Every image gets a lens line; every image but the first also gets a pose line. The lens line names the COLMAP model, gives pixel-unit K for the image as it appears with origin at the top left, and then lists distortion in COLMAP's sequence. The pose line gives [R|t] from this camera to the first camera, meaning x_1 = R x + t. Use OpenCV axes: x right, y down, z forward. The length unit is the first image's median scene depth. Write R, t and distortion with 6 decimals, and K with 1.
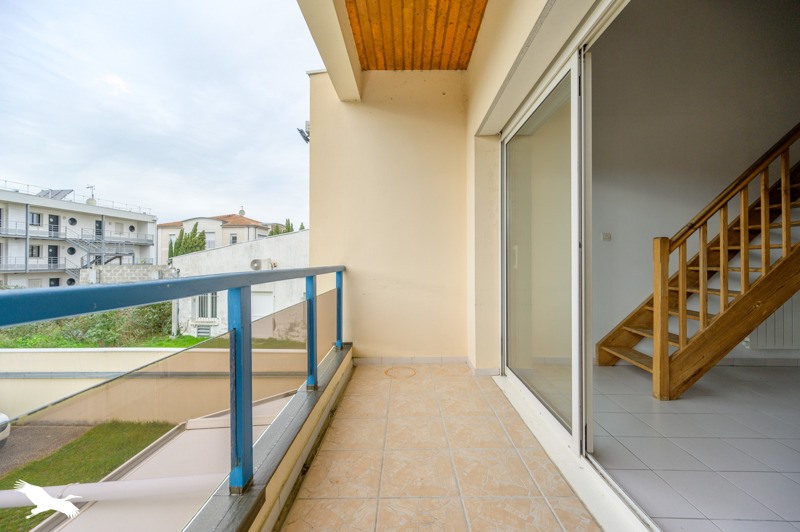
lens RADIAL K [[315.2, 0, 399.7], [0, 315.2, 259.3], [0, 0, 1]] dist [0.001560, 0.000102]
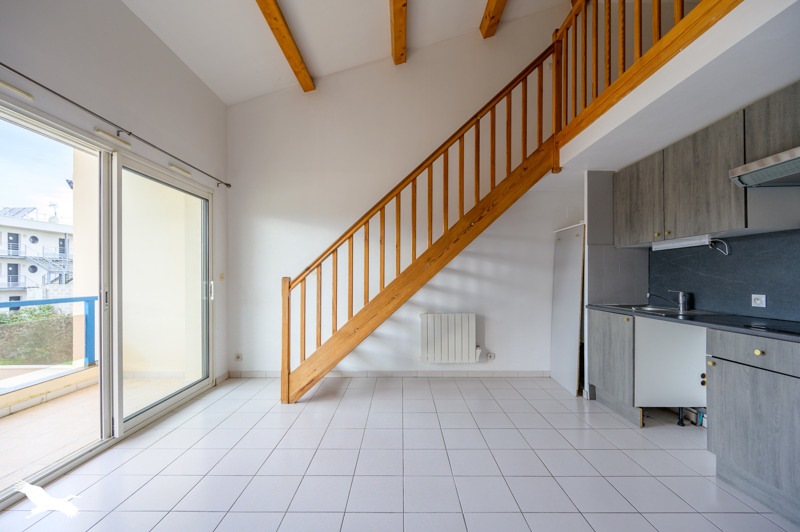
lens RADIAL K [[315.2, 0, 398.4], [0, 315.2, 281.7], [0, 0, 1]] dist [0.001560, 0.000102]
pose [[0.999858, 0.000227, 0.016871, 0.109765], [-0.000546, 0.999821, 0.018905, -0.006507], [-0.016864, -0.018911, 0.999679, -0.024553]]
